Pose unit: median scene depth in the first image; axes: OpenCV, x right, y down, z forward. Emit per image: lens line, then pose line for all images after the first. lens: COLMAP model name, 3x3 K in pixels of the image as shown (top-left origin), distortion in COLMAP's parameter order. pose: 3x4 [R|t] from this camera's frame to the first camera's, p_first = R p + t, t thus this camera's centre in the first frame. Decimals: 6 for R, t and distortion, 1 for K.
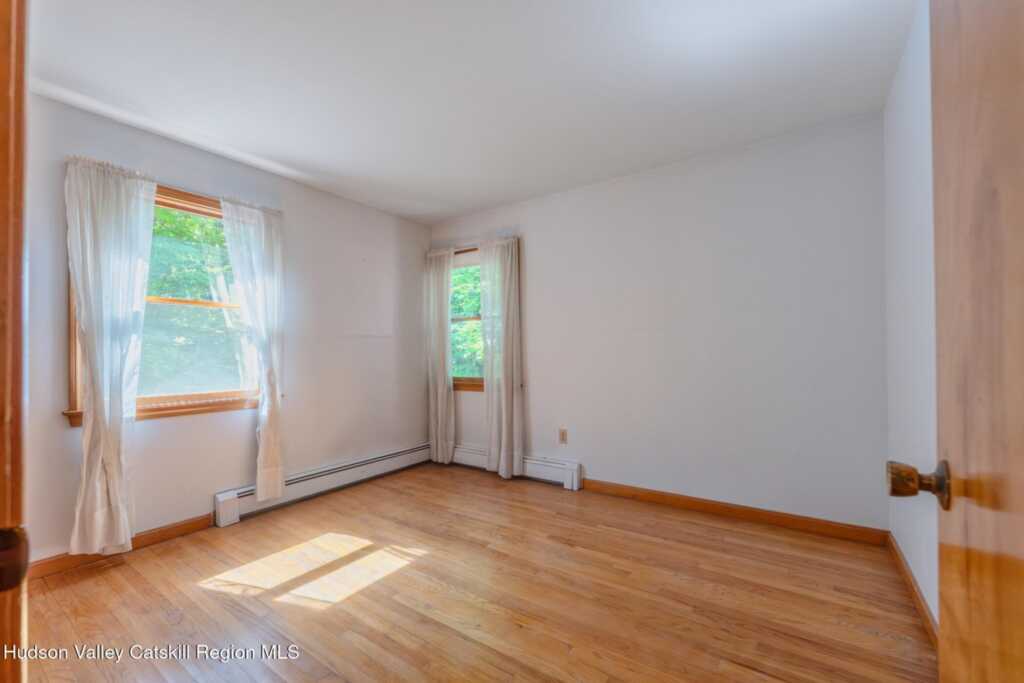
lens RADIAL K [[409.4, 0, 506.7], [0, 409.4, 345.5], [0, 0, 1]] dist [-0.000042, 0.000013]
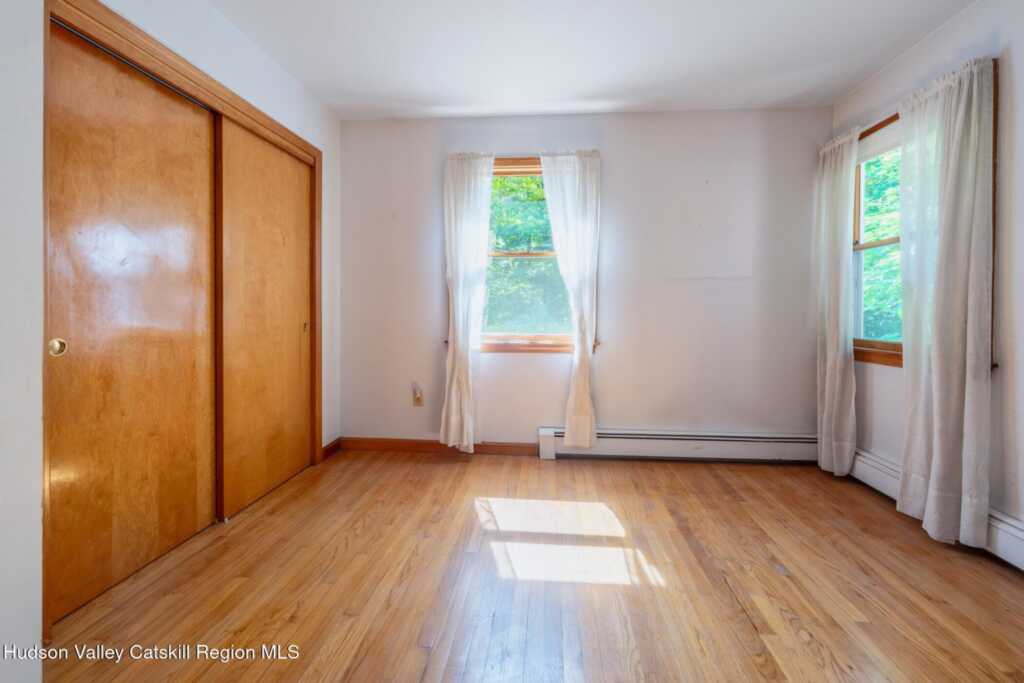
lens RADIAL K [[429.6, 0, 515.8], [0, 429.6, 309.6], [0, 0, 1]] dist [-0.000448, -0.000050]
pose [[0.522322, 0.011784, -0.852667, 0.226357], [0.007247, 0.999807, 0.018257, 0.025337], [0.852718, -0.015715, 0.522136, 0.340635]]
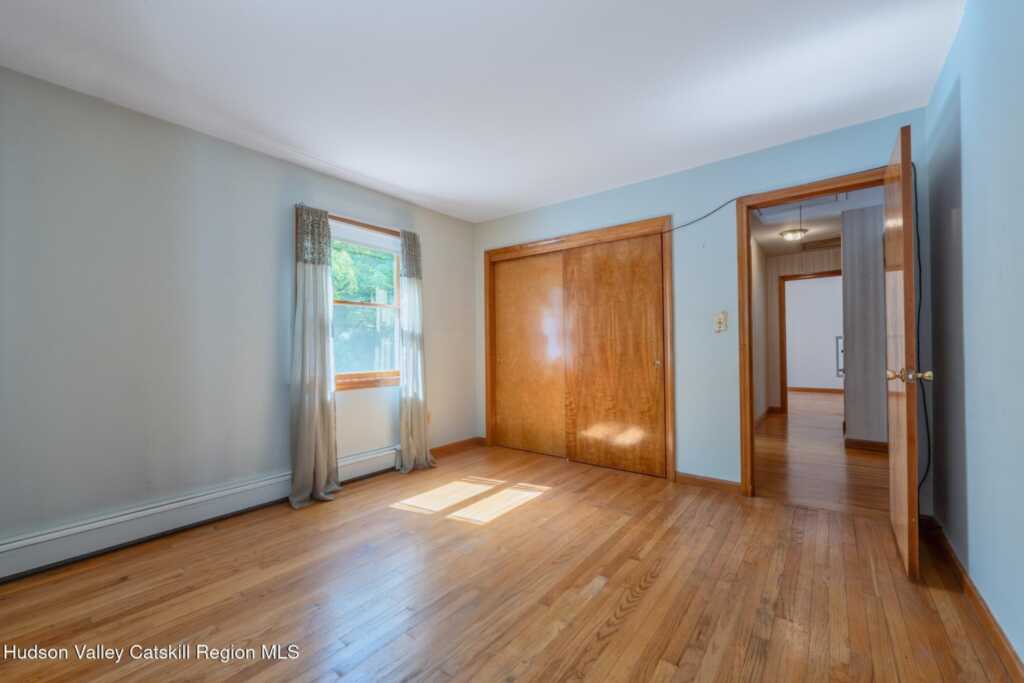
lens RADIAL K [[409.4, 0, 506.7], [0, 409.4, 345.5], [0, 0, 1]] dist [-0.000042, 0.000013]
pose [[0.998722, -0.002248, -0.050482, -0.198290], [0.003172, 0.999829, 0.018236, 0.003678], [0.050432, -0.018373, 0.998558, -0.270566]]
